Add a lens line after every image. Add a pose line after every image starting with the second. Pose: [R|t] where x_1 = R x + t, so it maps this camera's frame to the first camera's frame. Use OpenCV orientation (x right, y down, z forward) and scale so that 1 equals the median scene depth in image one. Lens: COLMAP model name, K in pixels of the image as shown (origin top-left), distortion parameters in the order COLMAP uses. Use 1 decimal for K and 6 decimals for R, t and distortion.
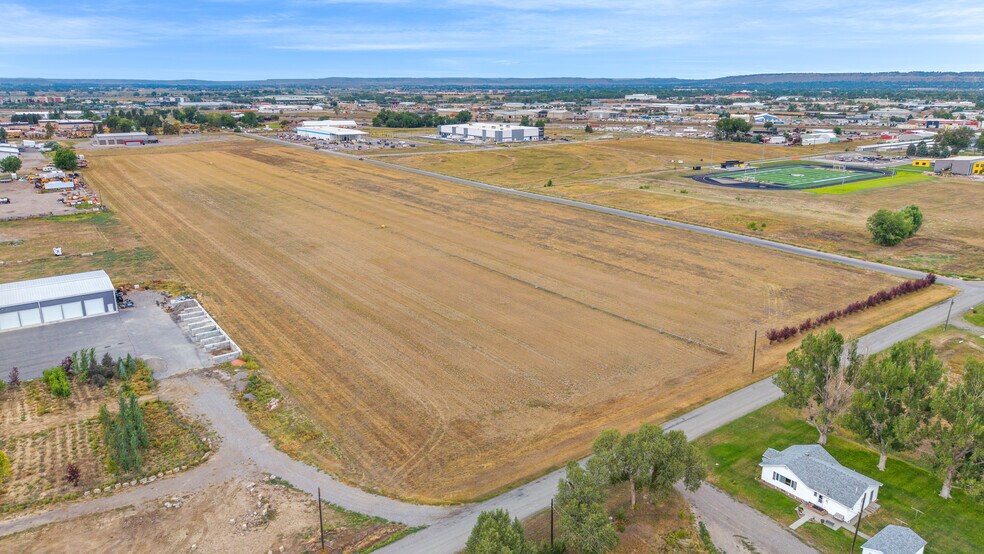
lens RADIAL K [[656.6, 0, 492.0], [0, 656.6, 277.0], [0, 0, 1]] dist [0.037895, -0.044512]
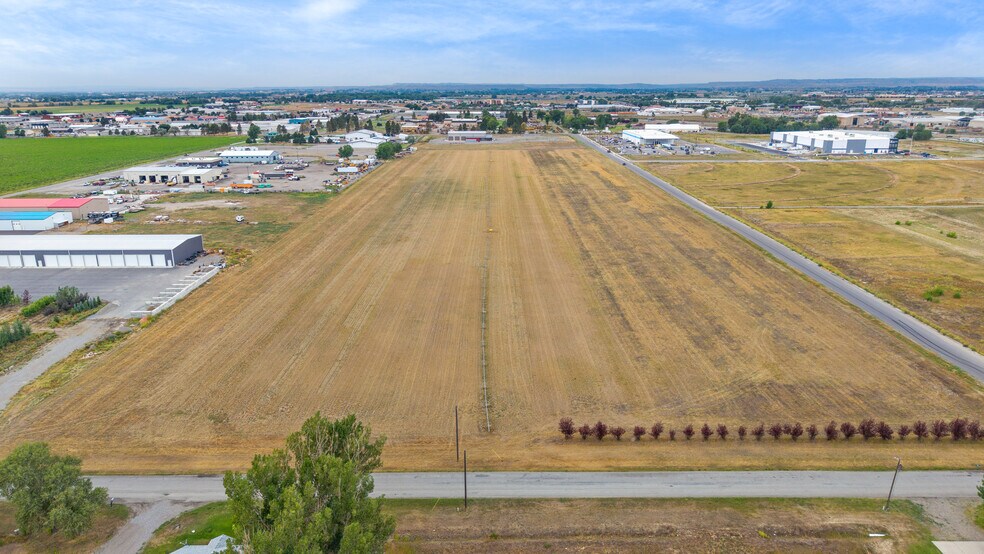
lens RADIAL K [[656.6, 0, 492.0], [0, 656.6, 277.0], [0, 0, 1]] dist [0.037895, -0.044512]
pose [[0.809535, 0.157076, -0.565668, 0.250392], [-0.159226, 0.986171, 0.045972, -0.032555], [0.565067, 0.052853, 0.823351, 0.114754]]
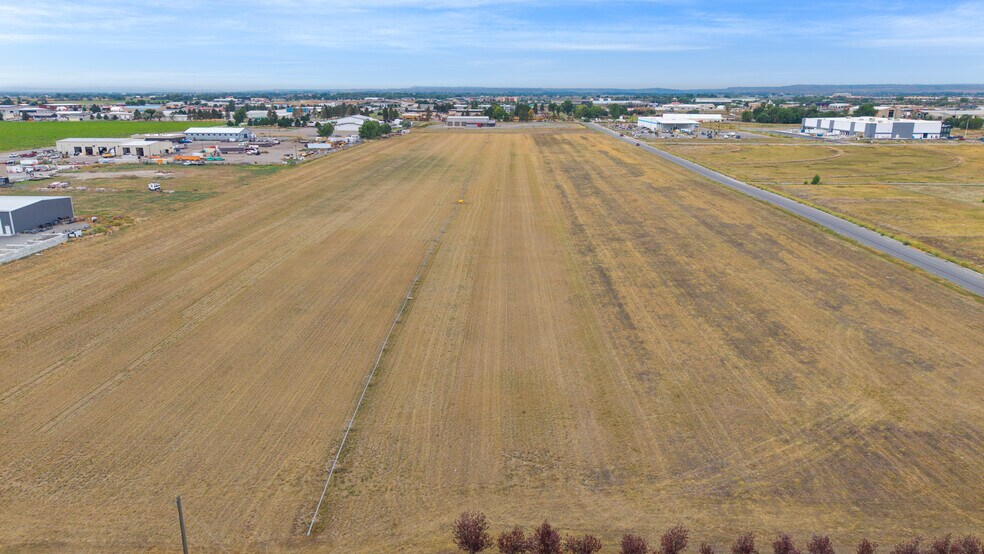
lens RADIAL K [[656.6, 0, 492.0], [0, 656.6, 277.0], [0, 0, 1]] dist [0.037895, -0.044512]
pose [[0.793924, 0.164716, -0.585280, 0.203198], [-0.171981, 0.984132, 0.043676, -0.018091], [0.583187, 0.065981, 0.809654, 0.245534]]
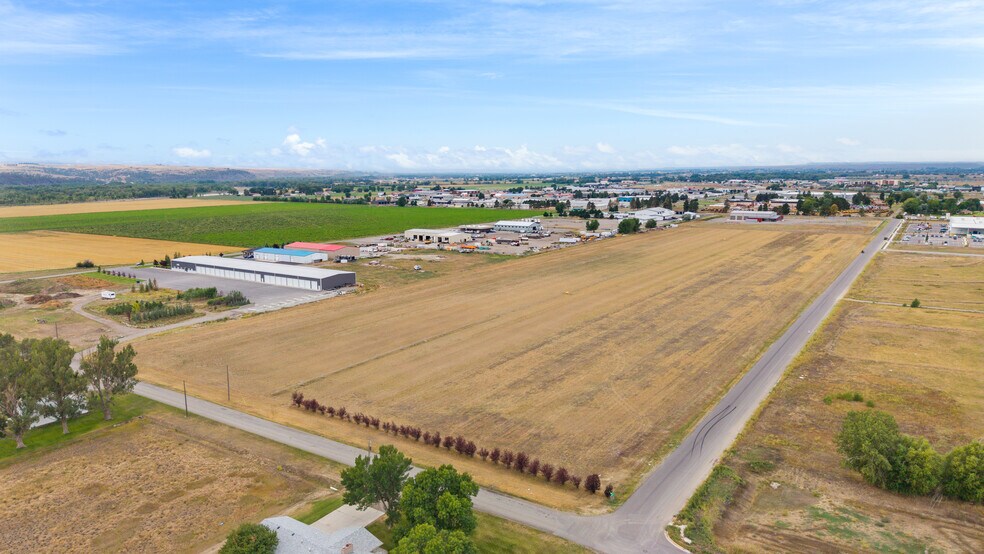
lens RADIAL K [[656.6, 0, 492.0], [0, 656.6, 277.0], [0, 0, 1]] dist [0.037895, -0.044512]
pose [[0.346264, 0.146331, -0.926654, 0.504672], [-0.256505, 0.964889, 0.056521, -0.082075], [0.902389, 0.218120, 0.371641, 0.282911]]
